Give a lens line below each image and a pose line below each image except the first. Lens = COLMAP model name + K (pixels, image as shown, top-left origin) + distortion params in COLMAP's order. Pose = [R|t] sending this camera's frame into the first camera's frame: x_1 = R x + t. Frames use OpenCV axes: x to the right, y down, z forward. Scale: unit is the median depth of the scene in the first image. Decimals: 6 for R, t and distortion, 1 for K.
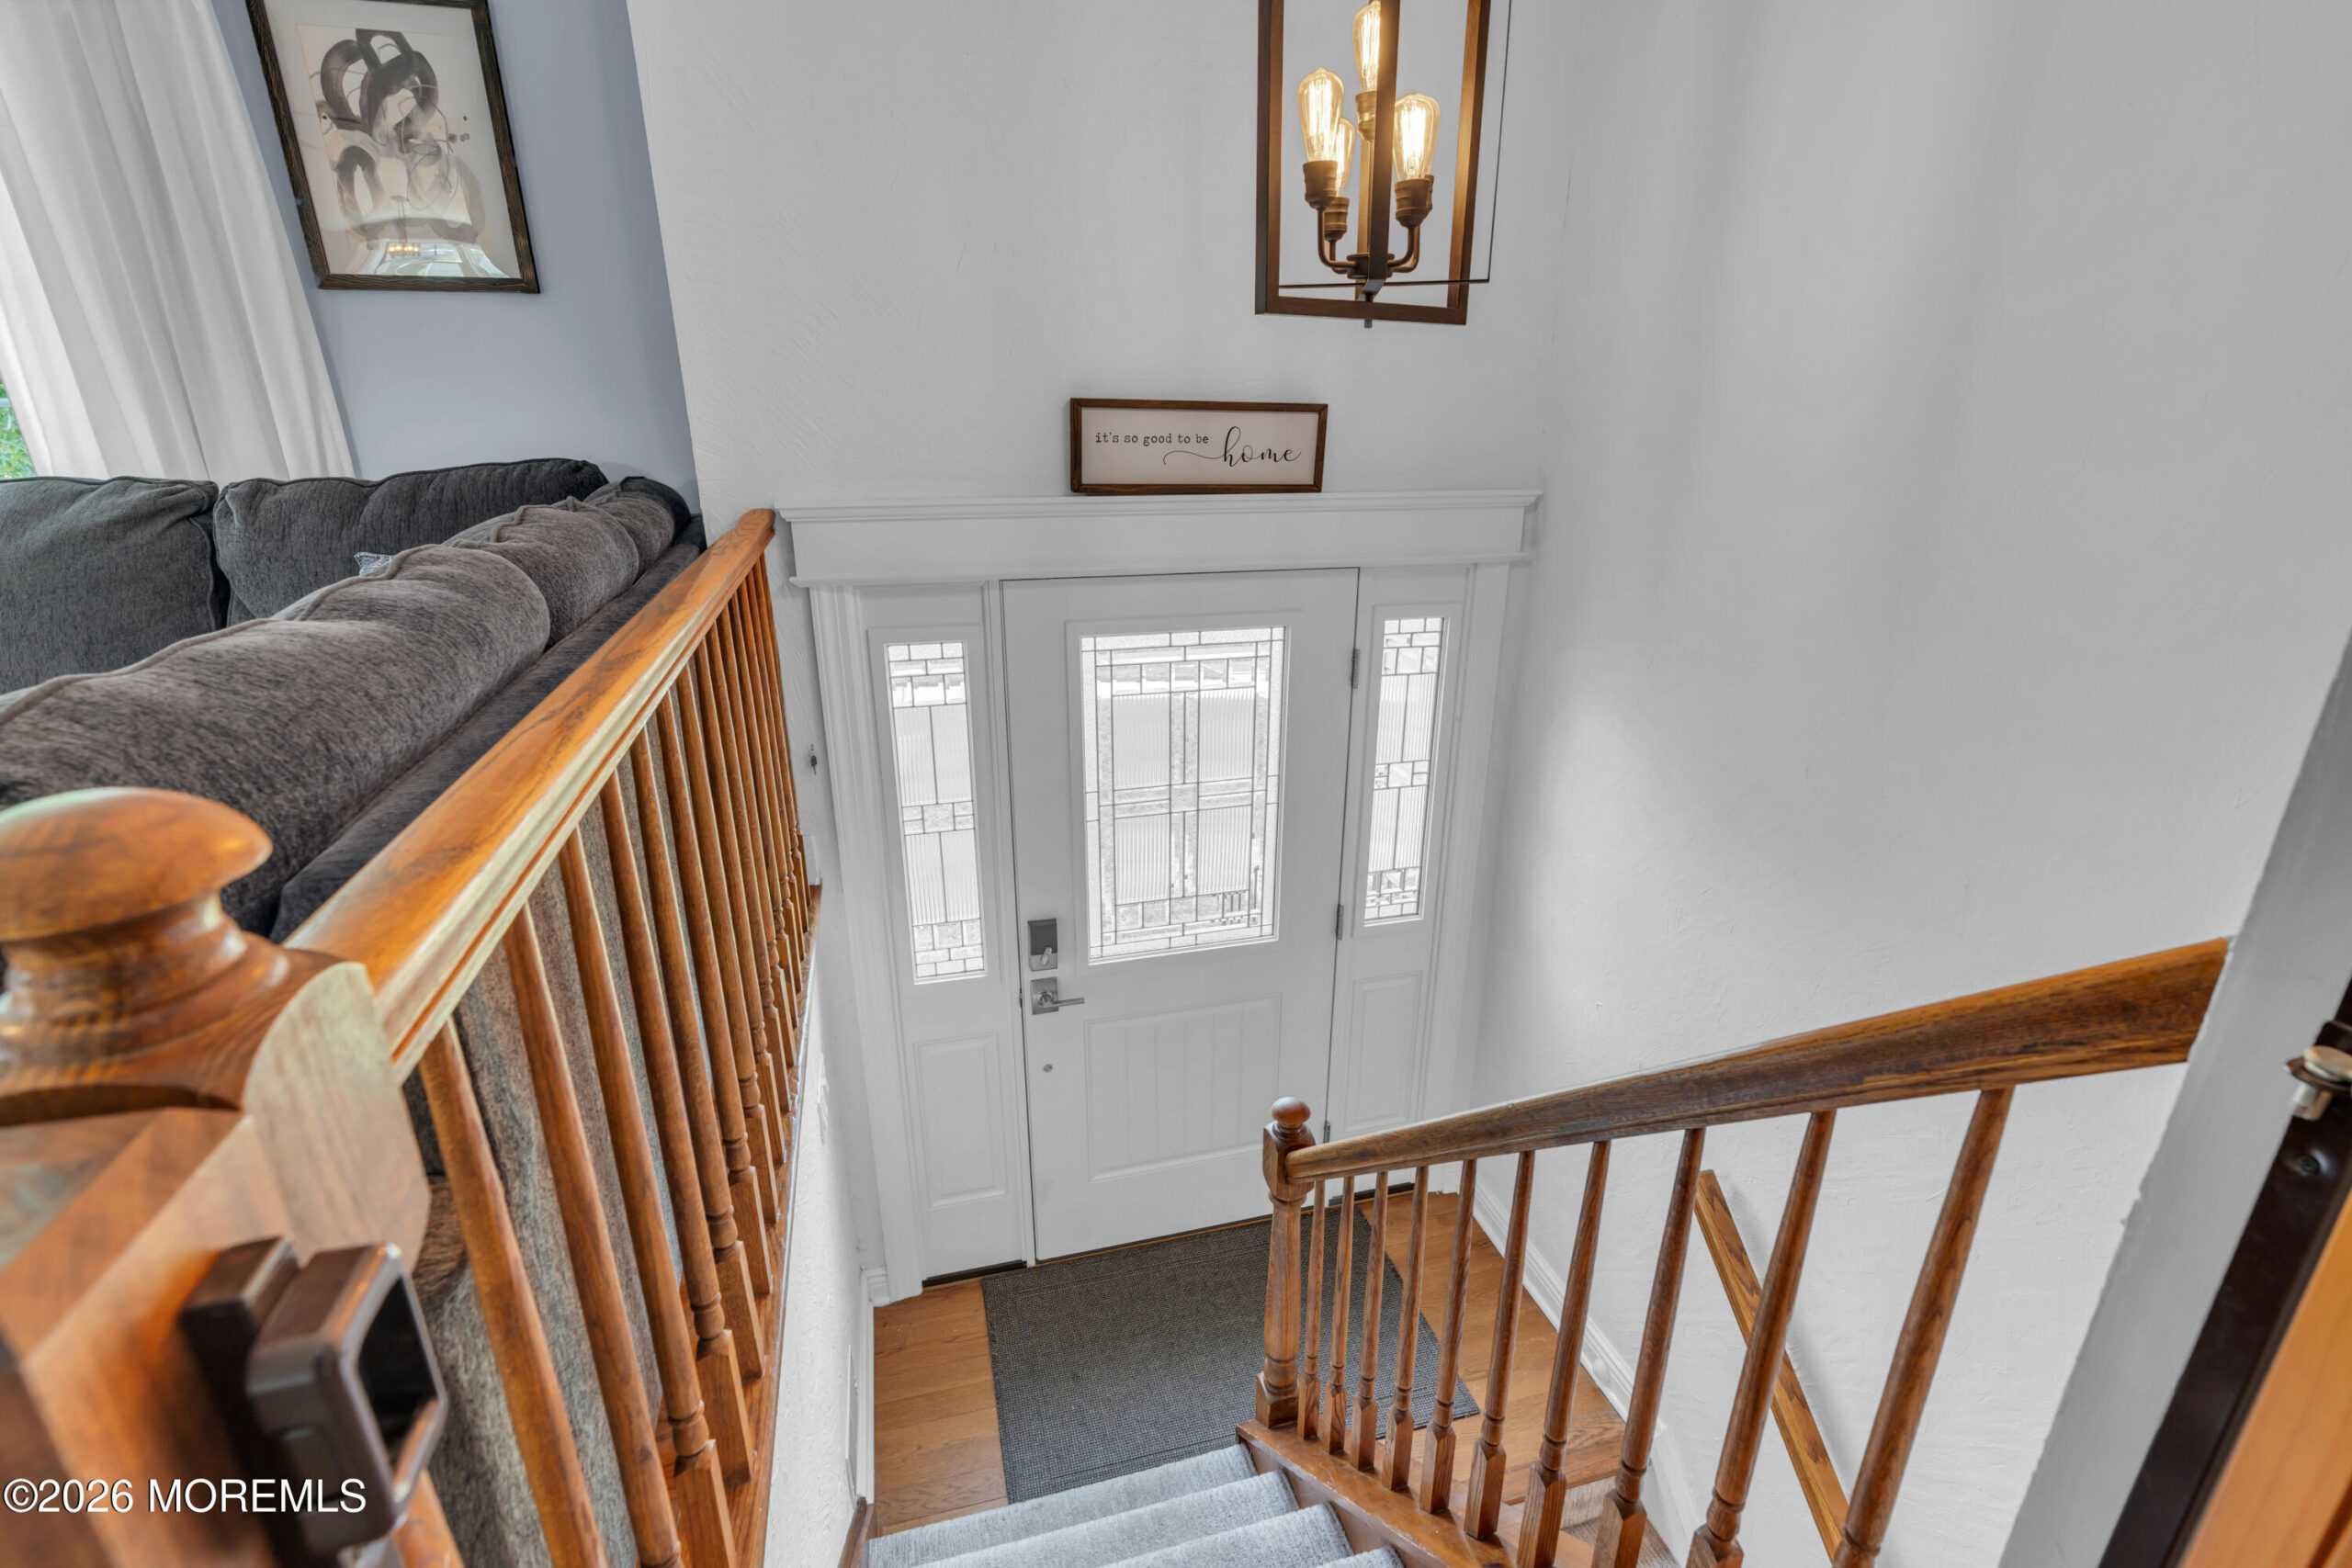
lens RADIAL K [[1057.4, 0, 1174.7], [0, 1057.4, 793.7], [0, 0, 1]] dist [-0.005434, 0.000262]
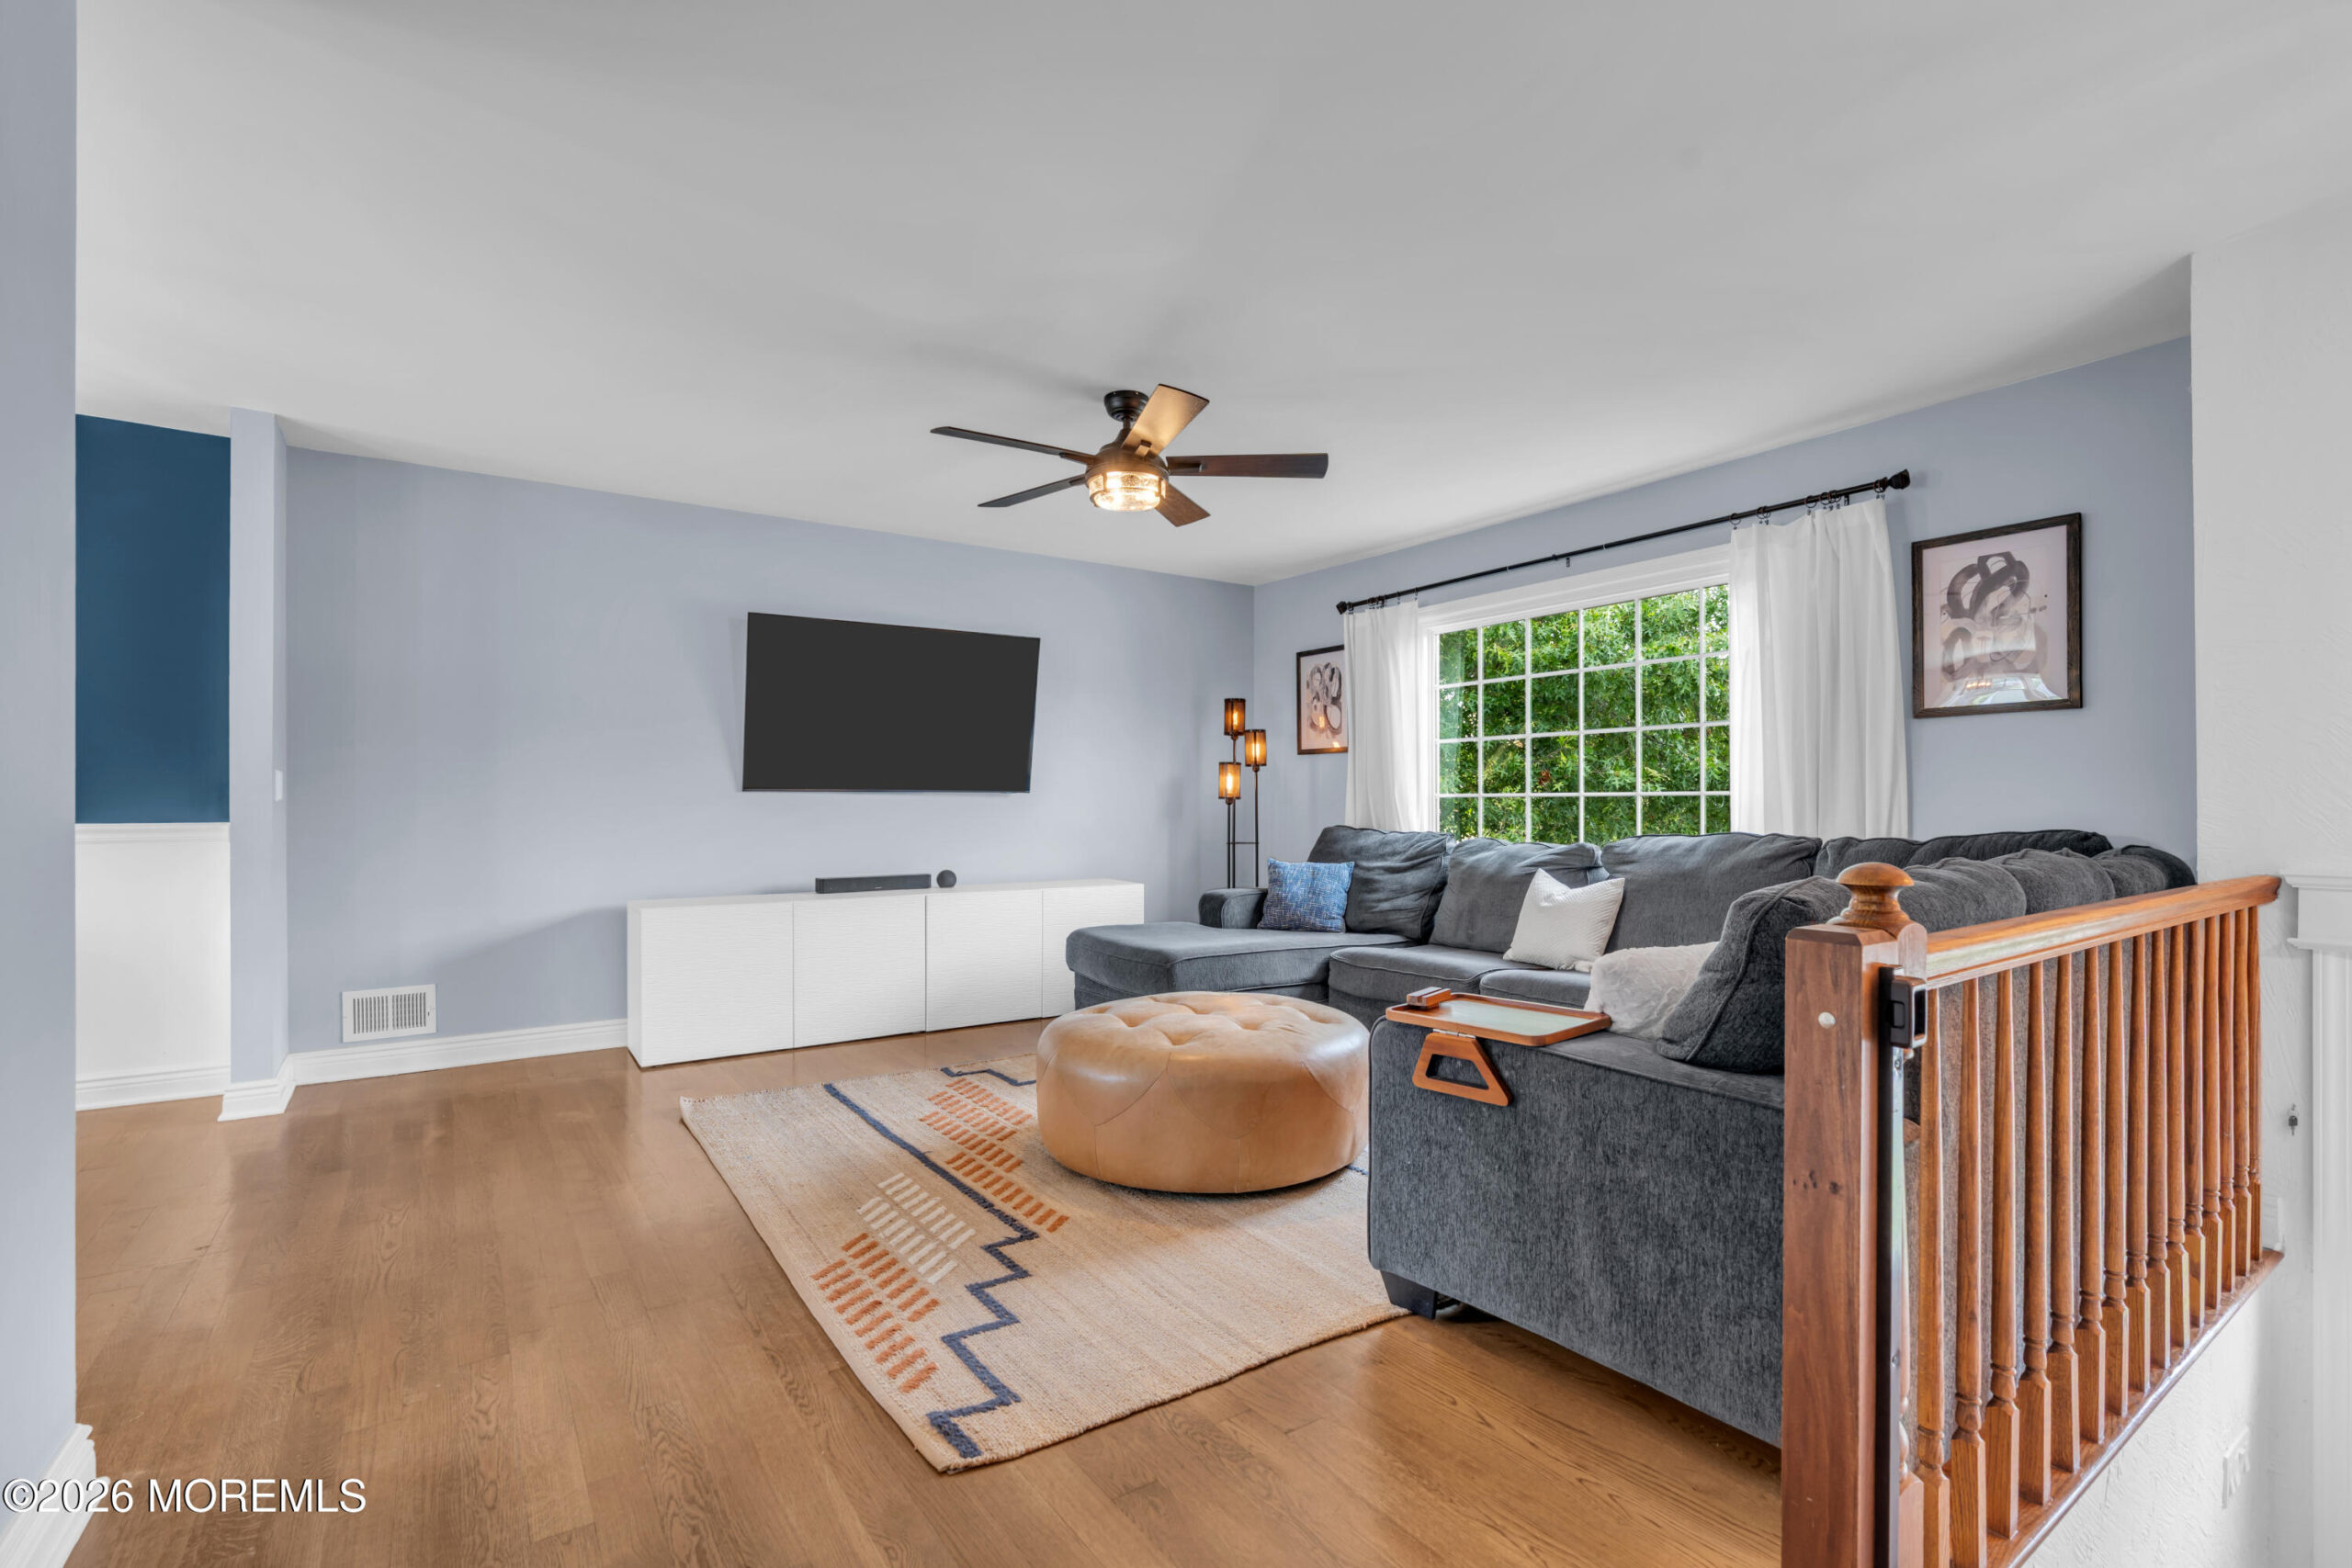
lens RADIAL K [[1066.4, 0, 1185.5], [0, 1066.4, 805.1], [0, 0, 1]] dist [-0.018942, 0.008780]
pose [[0.342407, -0.002886, -0.939547, 0.251076], [-0.316953, 0.941022, -0.118400, 0.145350], [0.884476, 0.338333, 0.321298, -0.365936]]
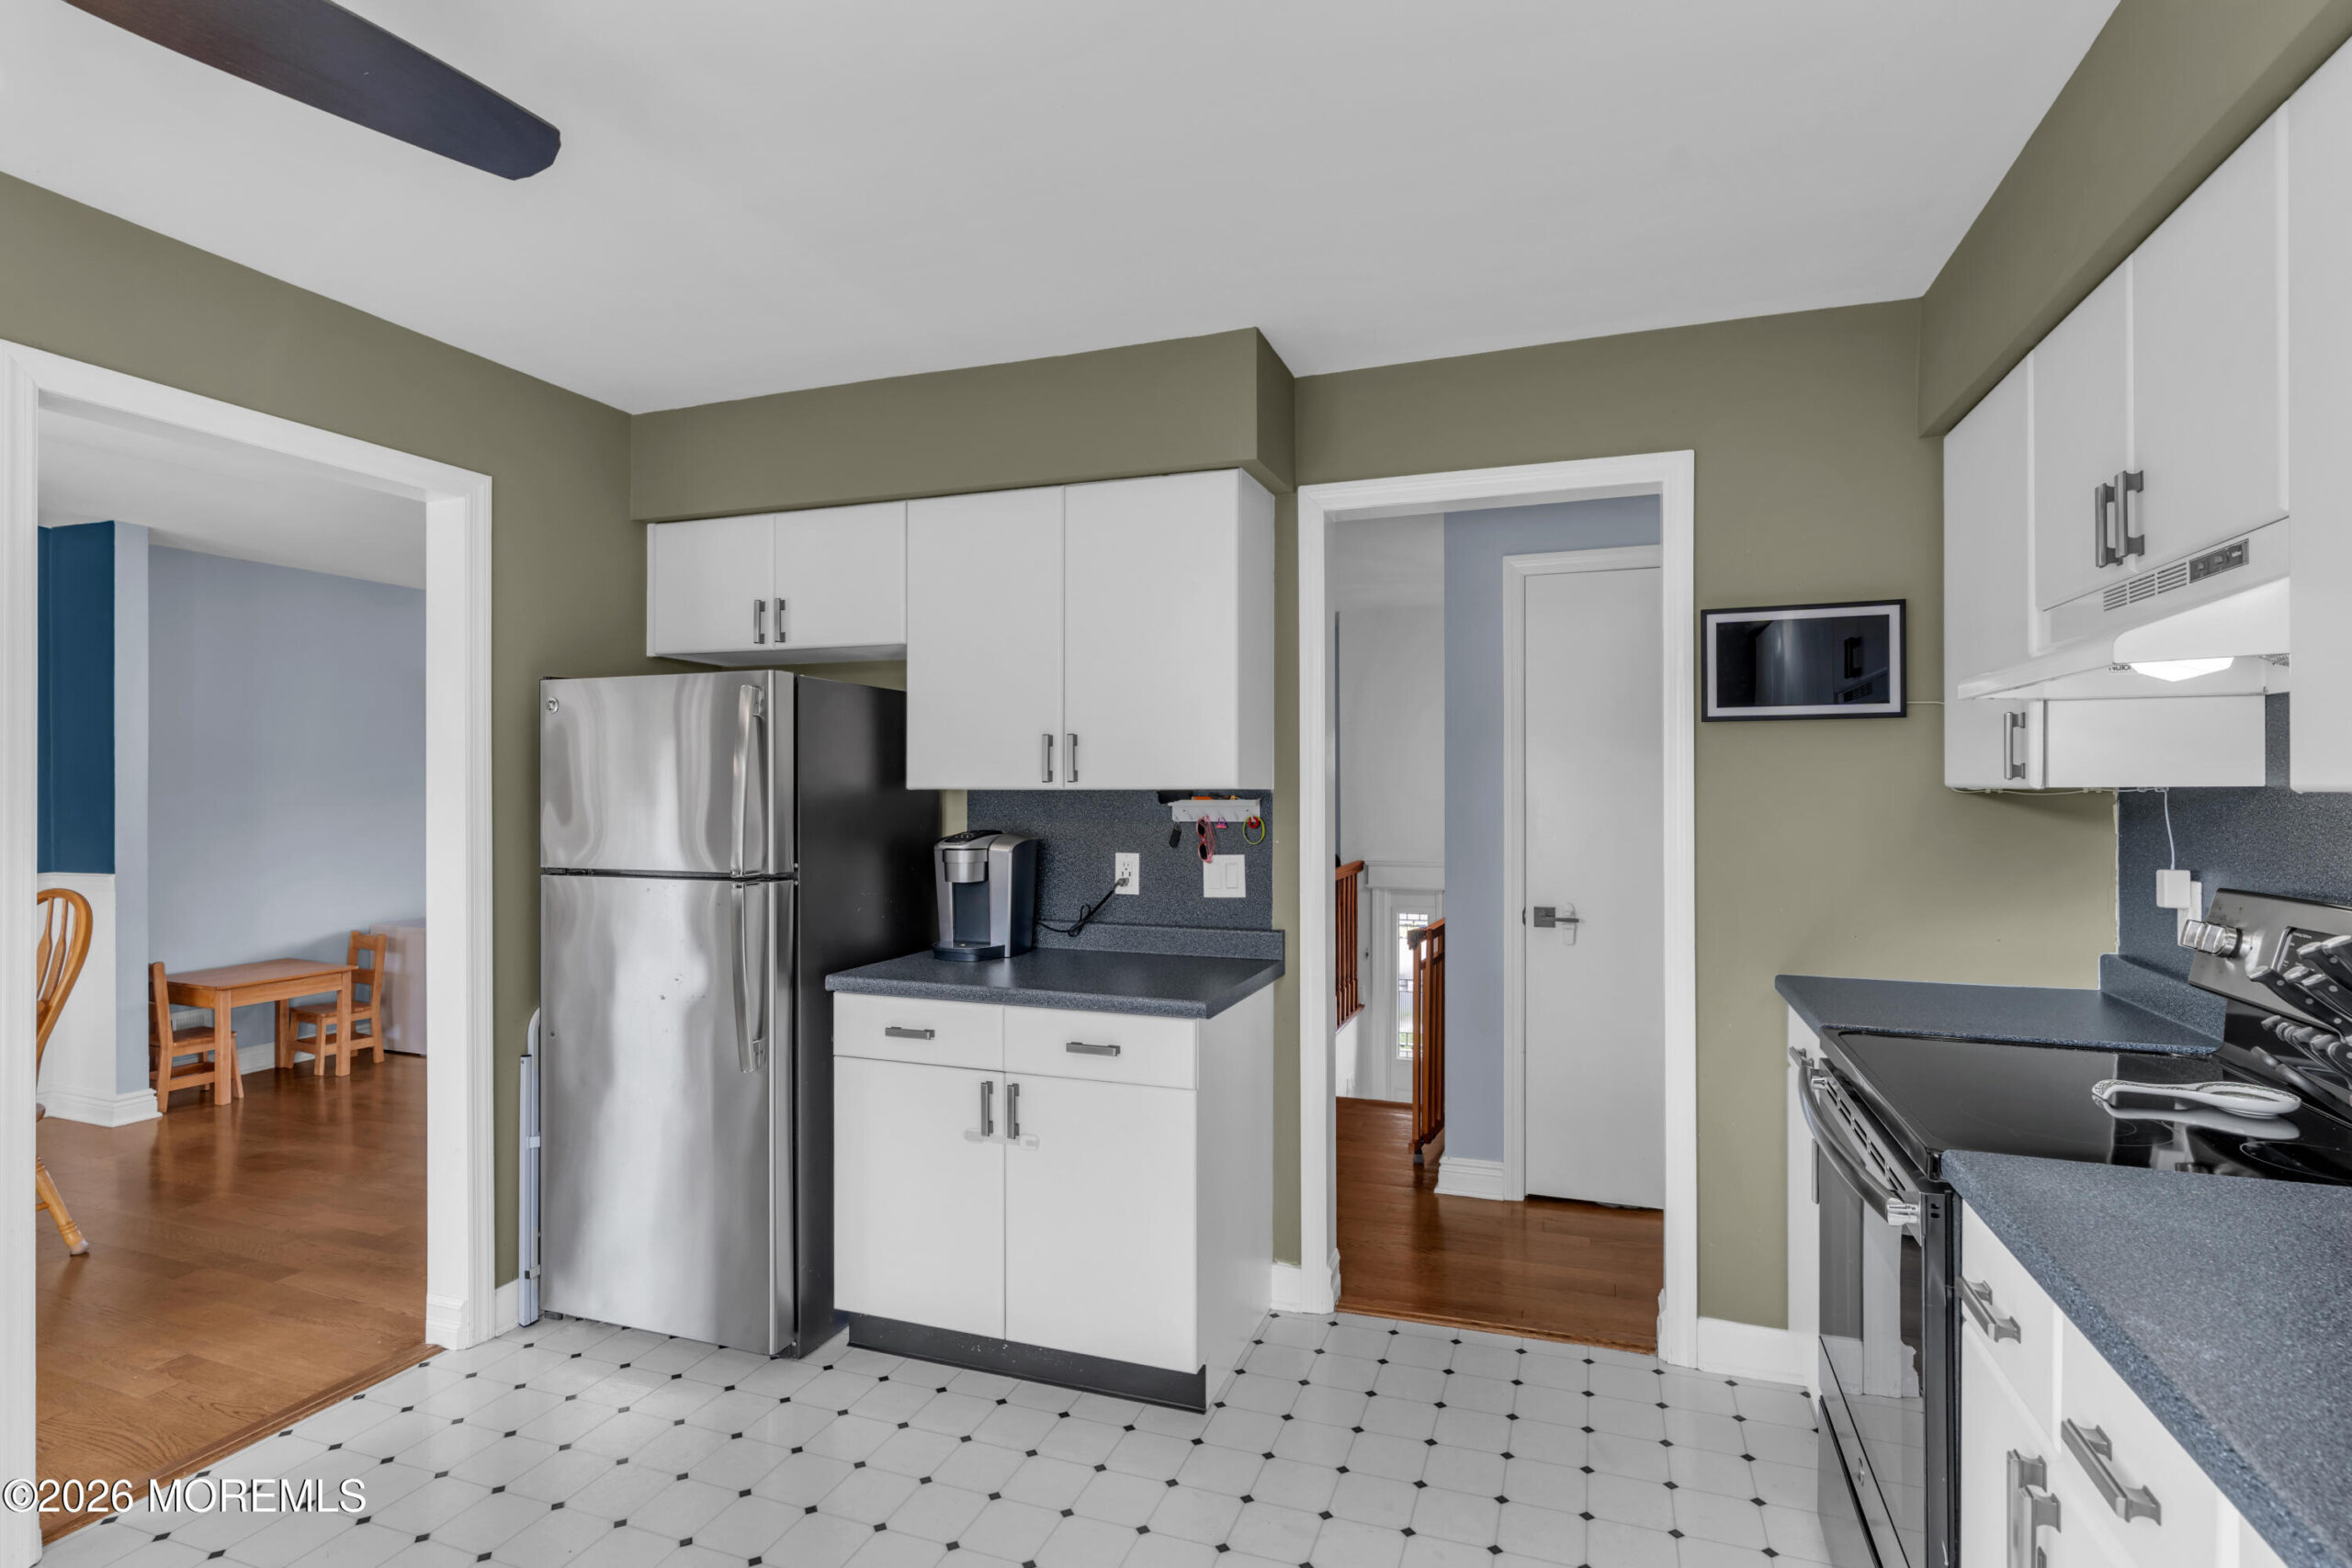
lens RADIAL K [[1057.4, 0, 1174.7], [0, 1057.4, 793.7], [0, 0, 1]] dist [-0.005434, 0.000262]
pose [[0.820035, -0.001906, -0.572310, 0.813085], [-0.190843, 0.941848, -0.276587, 0.434059], [0.539557, 0.336033, 0.771985, -1.496372]]
